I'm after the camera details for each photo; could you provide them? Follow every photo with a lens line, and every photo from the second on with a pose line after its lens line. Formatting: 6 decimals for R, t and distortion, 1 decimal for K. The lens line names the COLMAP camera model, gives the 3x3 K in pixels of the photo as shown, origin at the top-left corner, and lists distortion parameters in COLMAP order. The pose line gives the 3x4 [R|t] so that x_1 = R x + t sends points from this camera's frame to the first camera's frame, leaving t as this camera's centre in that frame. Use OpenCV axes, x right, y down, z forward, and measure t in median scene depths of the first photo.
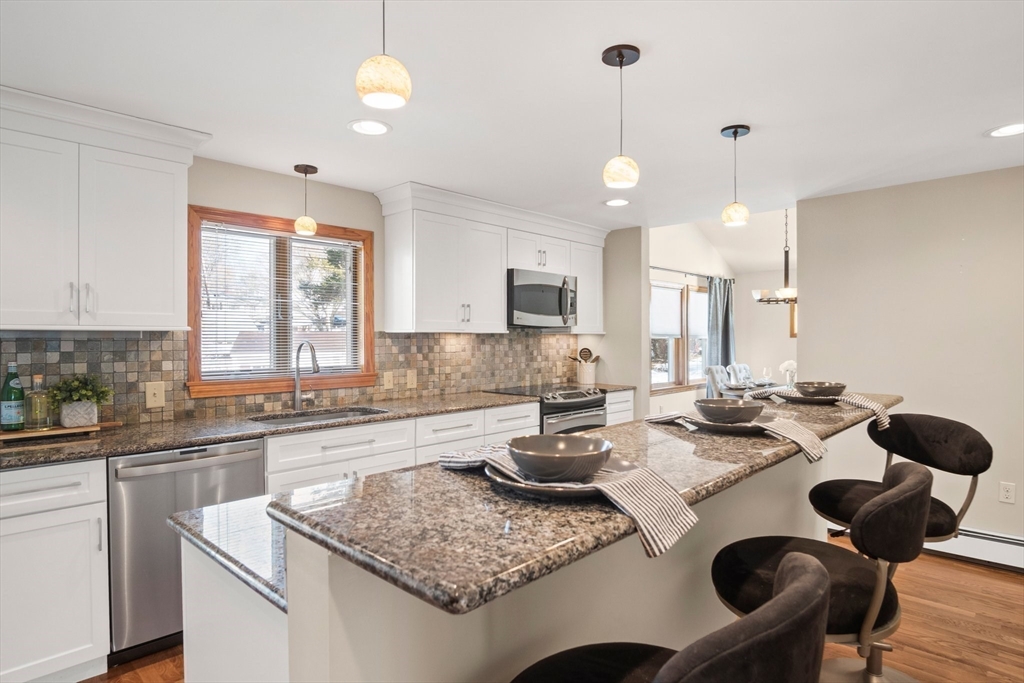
lens RADIAL K [[566.9, 0, 512.0], [0, 566.9, 341.5], [0, 0, 1]] dist [-0.031471, 0.001351]
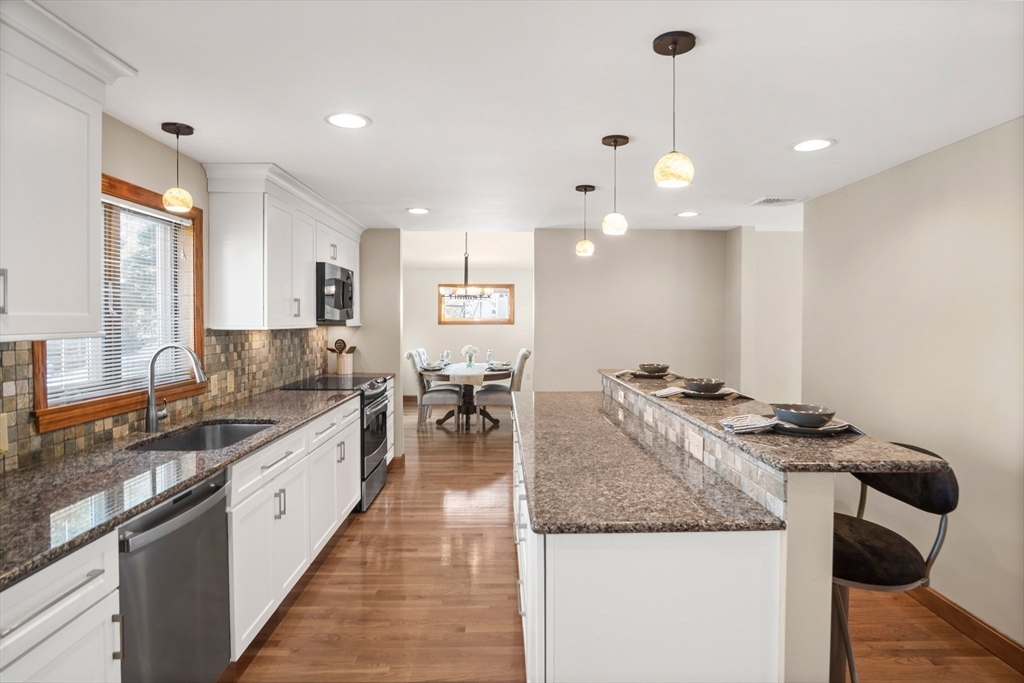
lens RADIAL K [[552.2, 0, 511.4], [0, 552.2, 330.2], [0, 0, 1]] dist [-0.027965, 0.000295]
pose [[0.712996, -0.009542, 0.701103, -0.480496], [-0.000973, 0.999893, 0.014597, -0.027286], [-0.701167, -0.011089, 0.712911, 0.097051]]
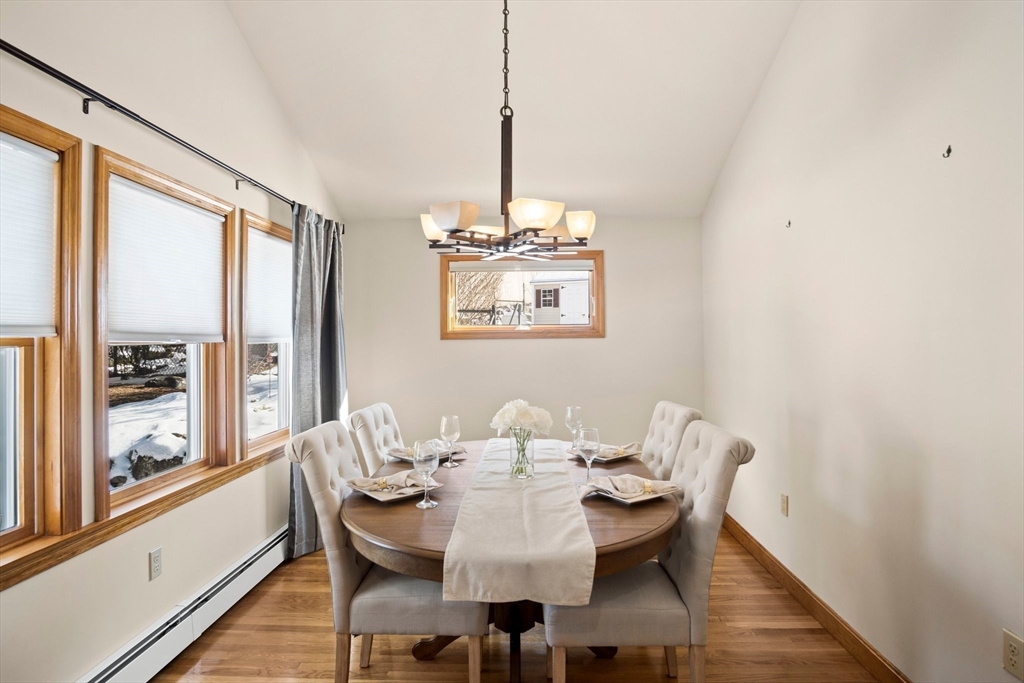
lens RADIAL K [[552.2, 0, 511.4], [0, 552.2, 330.2], [0, 0, 1]] dist [-0.027965, 0.000295]
pose [[0.746276, 0.006009, 0.665610, 0.388298], [0.007412, 0.999822, -0.017337, -0.013563], [-0.665596, 0.017872, 0.746099, 1.163910]]
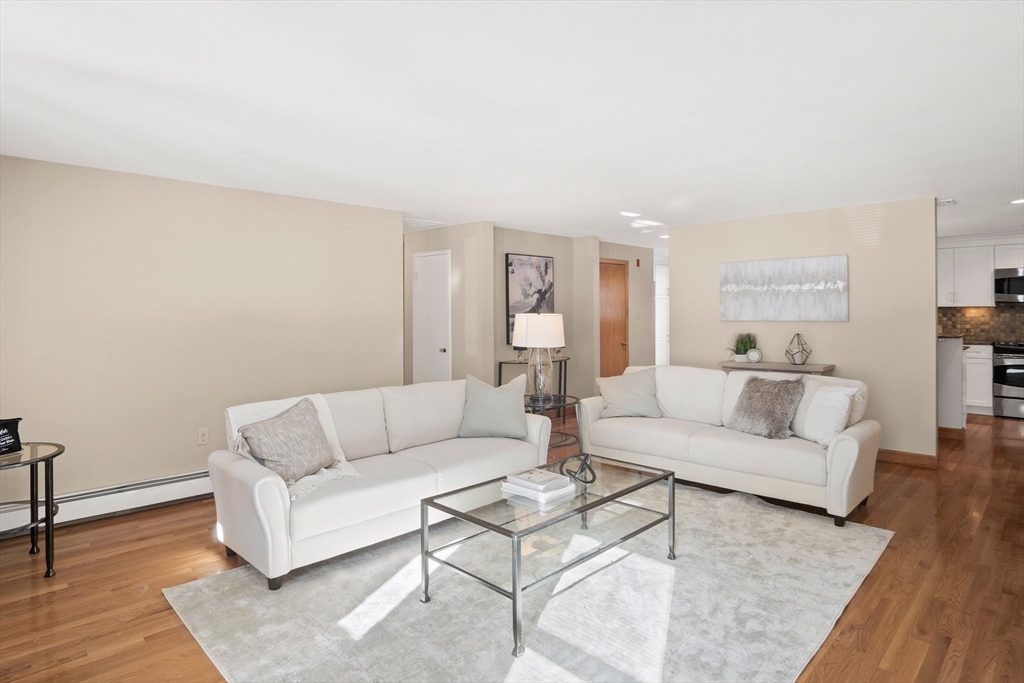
lens RADIAL K [[566.9, 0, 512.0], [0, 566.9, 341.5], [0, 0, 1]] dist [-0.031471, 0.001351]
pose [[-0.028015, 0.052127, -0.998247, 1.917835], [-0.000746, 0.998638, 0.052168, 0.005983], [0.999607, 0.002206, -0.027938, -0.475882]]
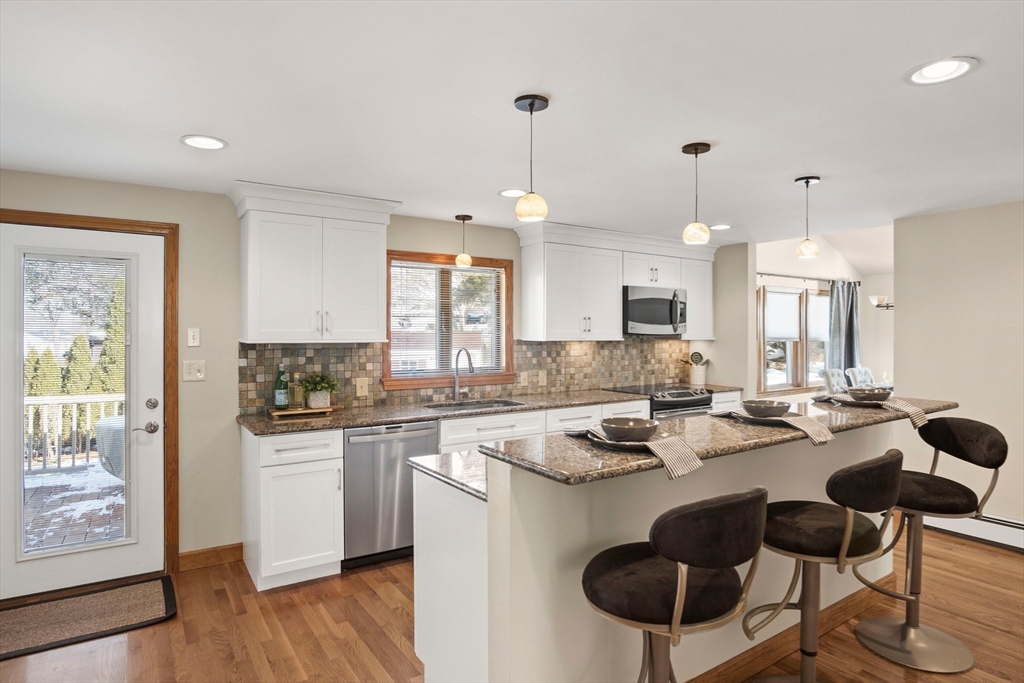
lens RADIAL K [[566.9, 0, 512.0], [0, 566.9, 341.5], [0, 0, 1]] dist [-0.031471, 0.001351]
pose [[0.975303, 0.005065, -0.220814, 0.030068], [-0.003382, 0.999962, 0.007997, -0.023554], [0.220846, -0.007053, 0.975283, -0.219732]]
